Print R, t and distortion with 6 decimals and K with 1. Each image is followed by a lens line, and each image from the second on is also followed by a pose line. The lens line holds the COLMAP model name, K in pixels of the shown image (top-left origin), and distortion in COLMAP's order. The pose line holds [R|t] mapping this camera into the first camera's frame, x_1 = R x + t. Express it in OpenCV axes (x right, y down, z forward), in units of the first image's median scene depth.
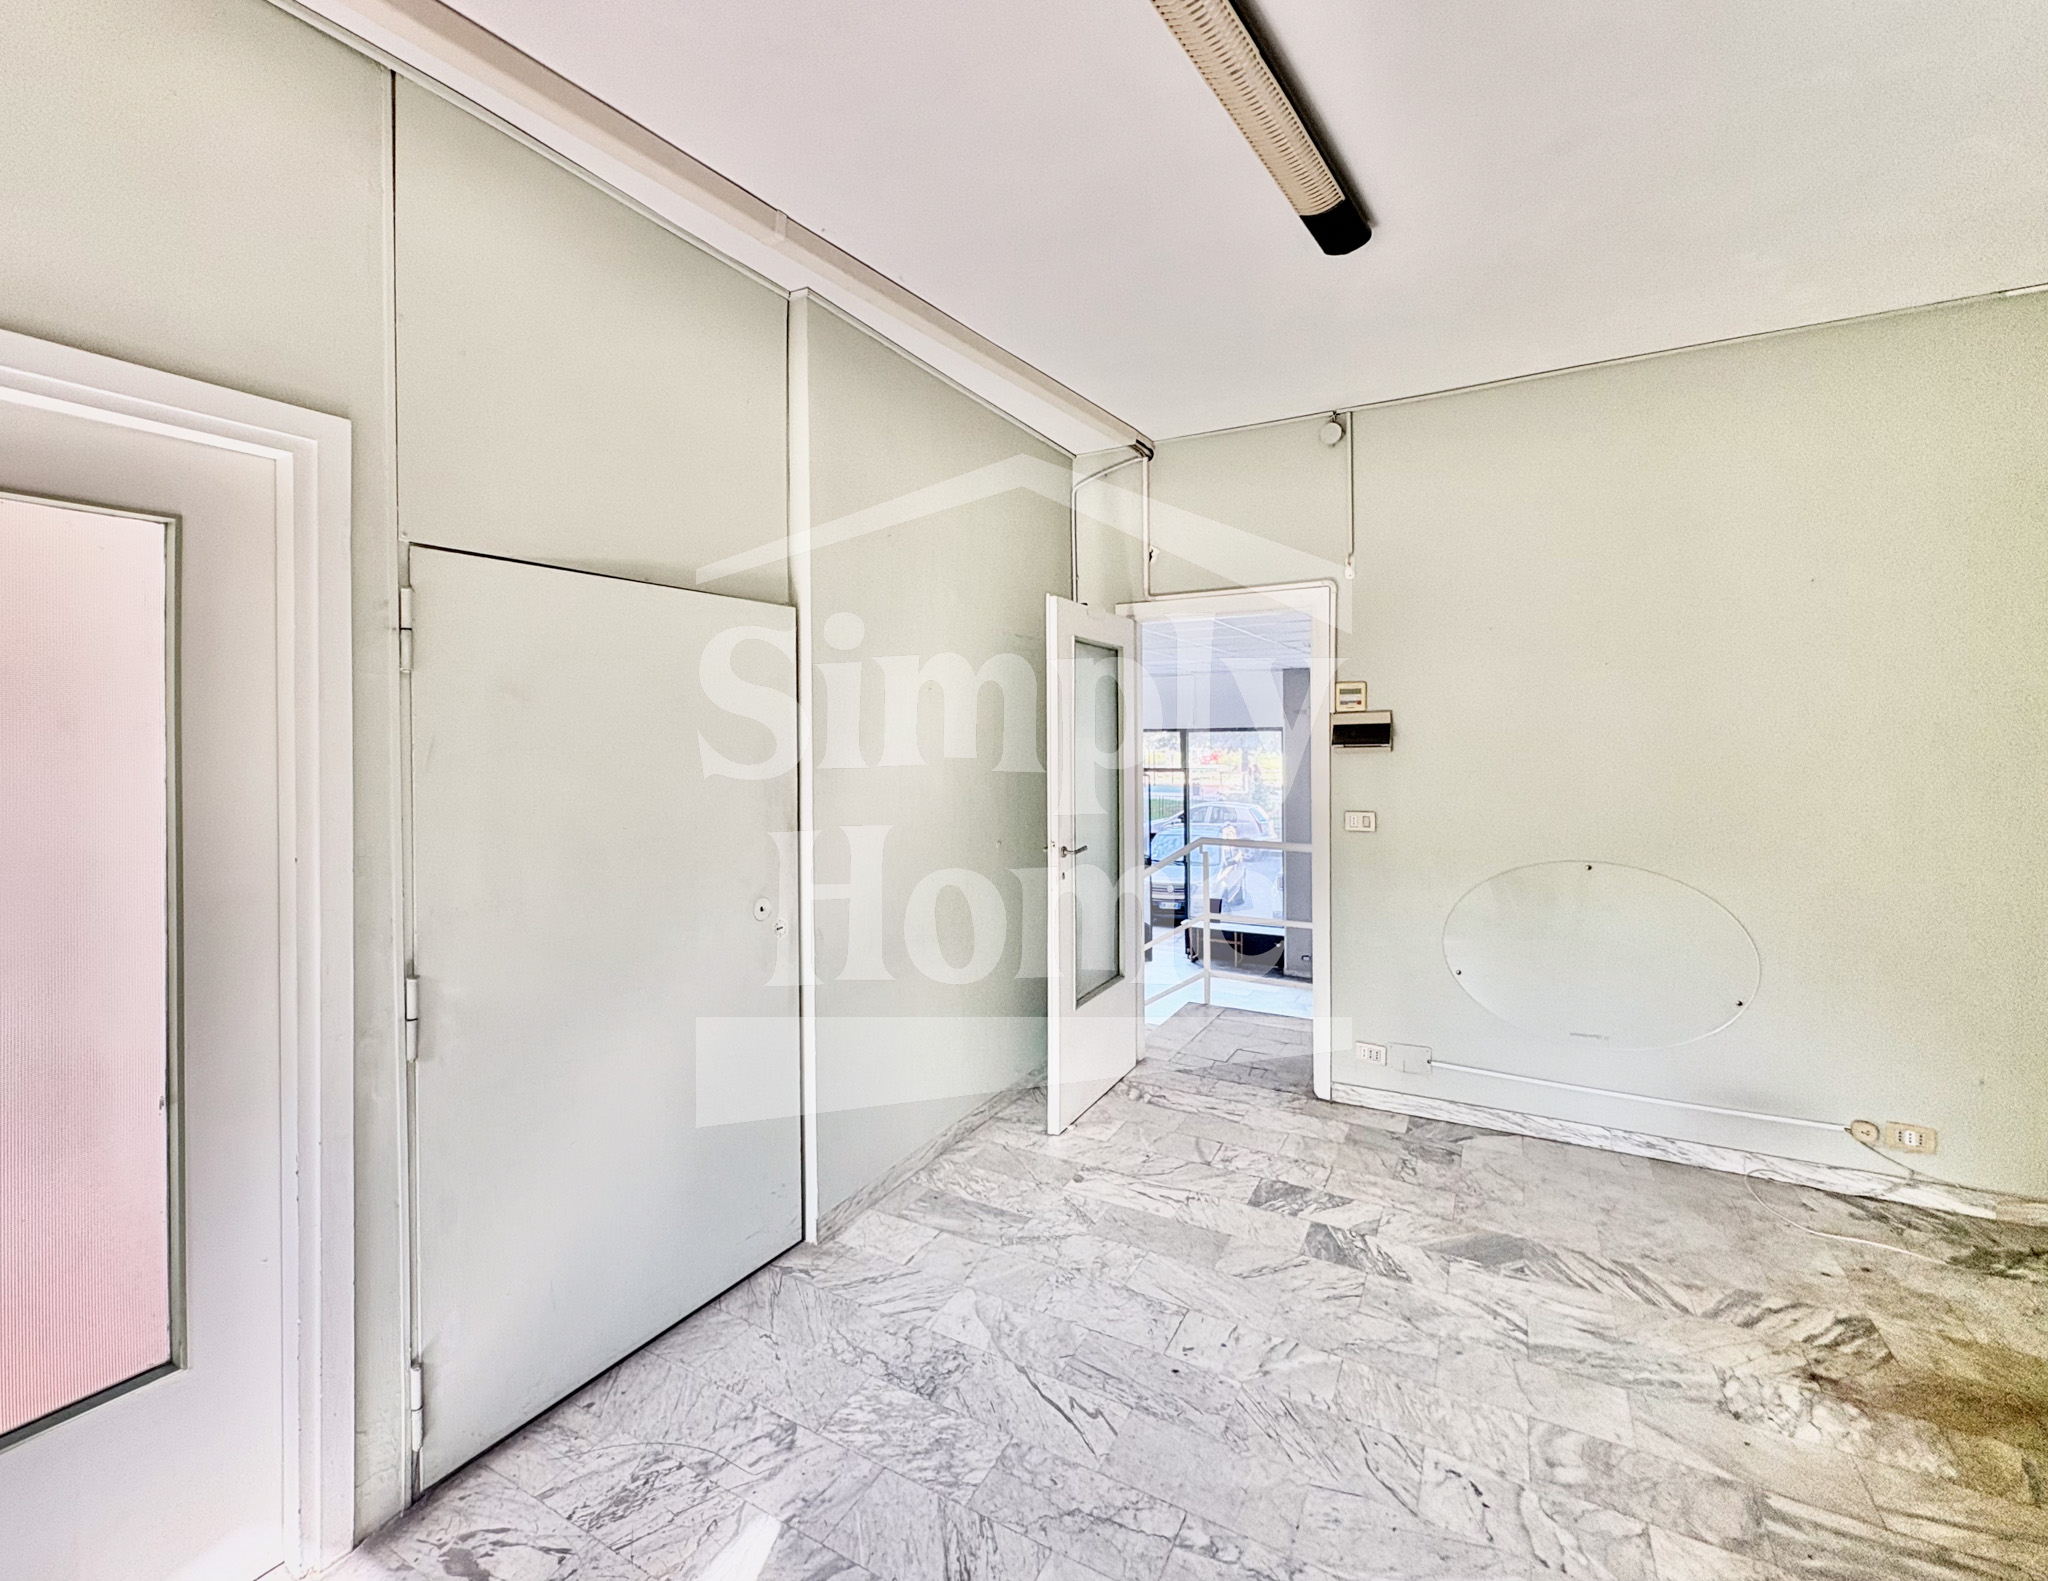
lens RADIAL K [[902.9, 0, 961.0], [0, 902.9, 736.4], [0, 0, 1]] dist [0.000826, -0.000489]
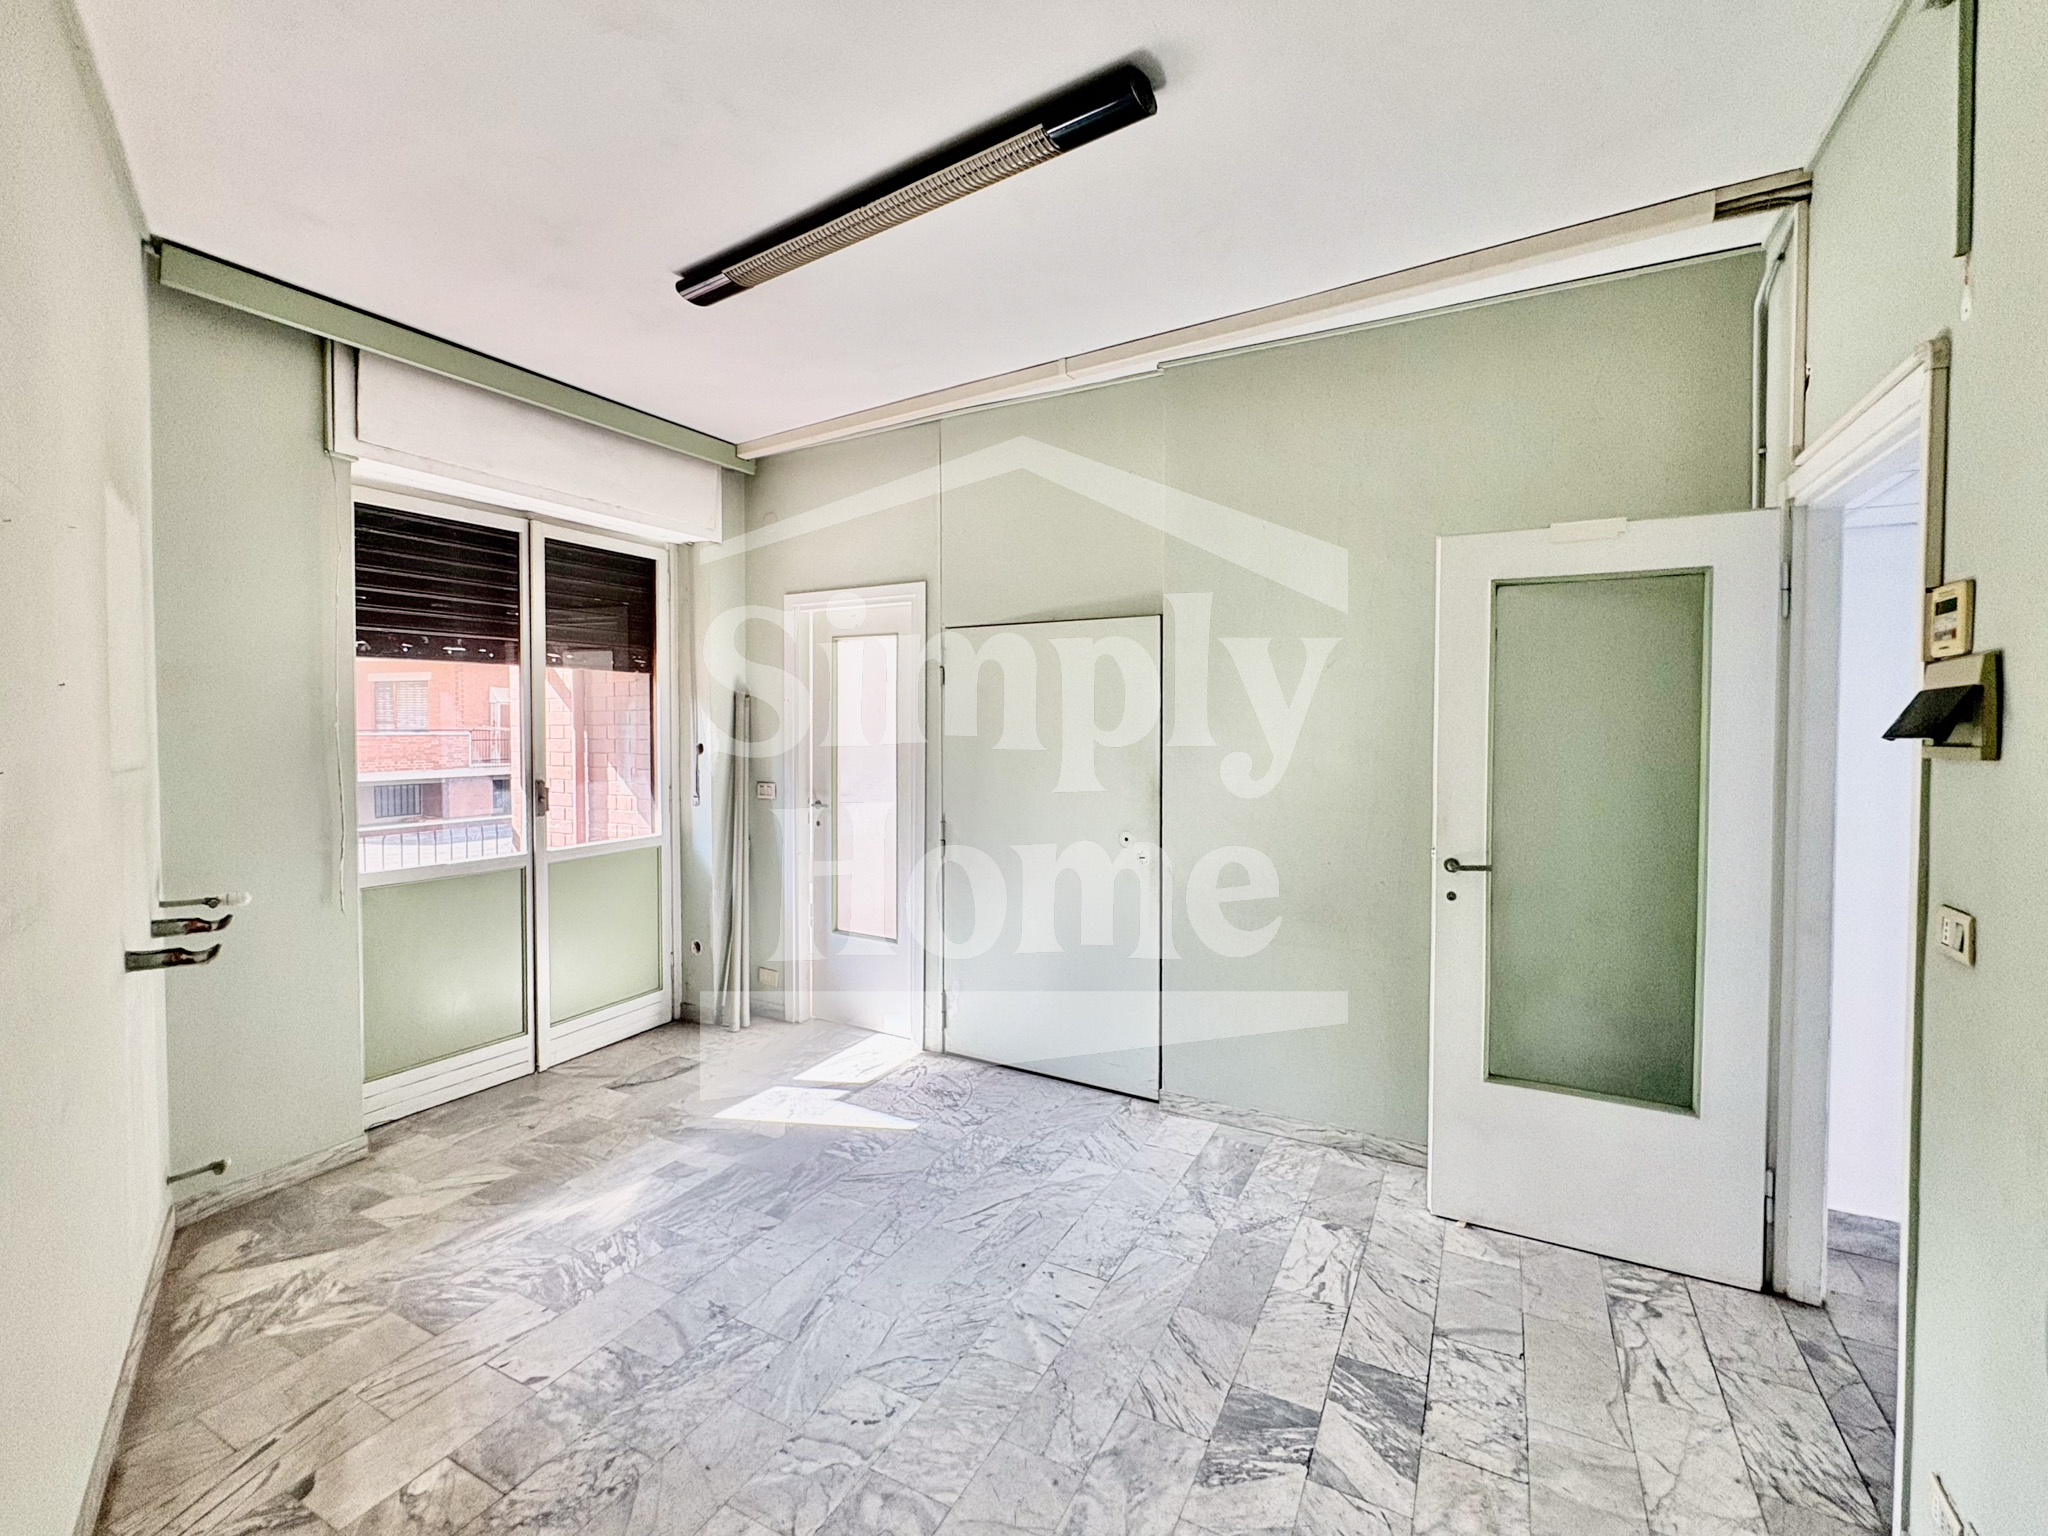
lens RADIAL K [[840.4, 0, 1018.8], [0, 840.4, 754.4], [0, 0, 1]] dist [0.001379, 0.000227]
pose [[0.049474, 0.049330, -0.997556, 1.085643], [0.002951, 0.998768, 0.049536, -0.006375], [0.998771, -0.005395, 0.049268, 0.797616]]
